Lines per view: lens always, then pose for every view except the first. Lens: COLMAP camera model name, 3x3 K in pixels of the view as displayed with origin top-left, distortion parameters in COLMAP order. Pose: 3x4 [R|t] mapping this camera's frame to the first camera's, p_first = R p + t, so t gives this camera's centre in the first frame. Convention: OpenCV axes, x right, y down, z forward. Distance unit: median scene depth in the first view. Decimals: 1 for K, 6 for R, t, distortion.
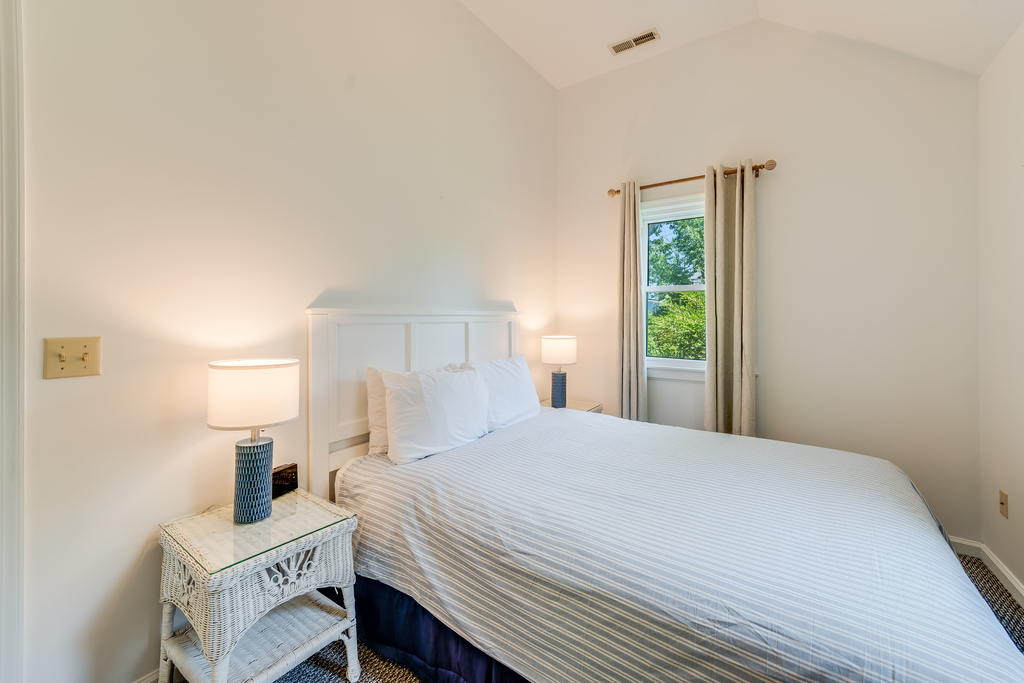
lens RADIAL K [[409.6, 0, 511.0], [0, 409.6, 314.3], [0, 0, 1]] dist [-0.007009, 0.002449]
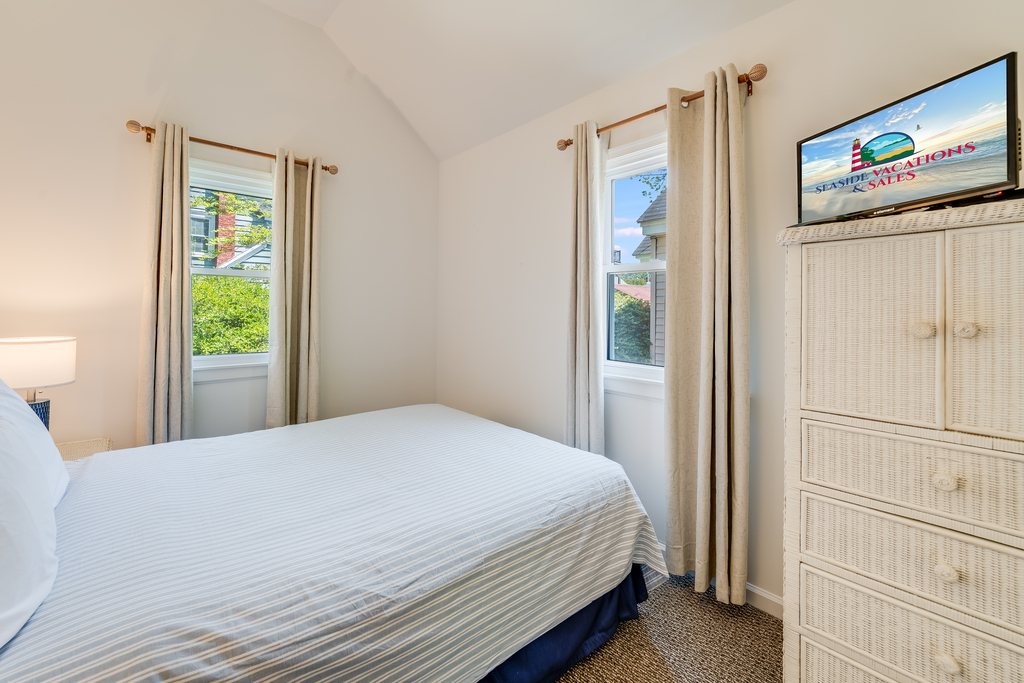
lens RADIAL K [[434.2, 0, 481.7], [0, 434.2, 300.2], [0, 0, 1]] dist [-0.002004, -0.000110]
pose [[0.242455, 0.018831, 0.969980, -0.782673], [-0.017919, 0.999728, -0.014930, -0.001200], [-0.969997, -0.013761, 0.242726, 0.605310]]
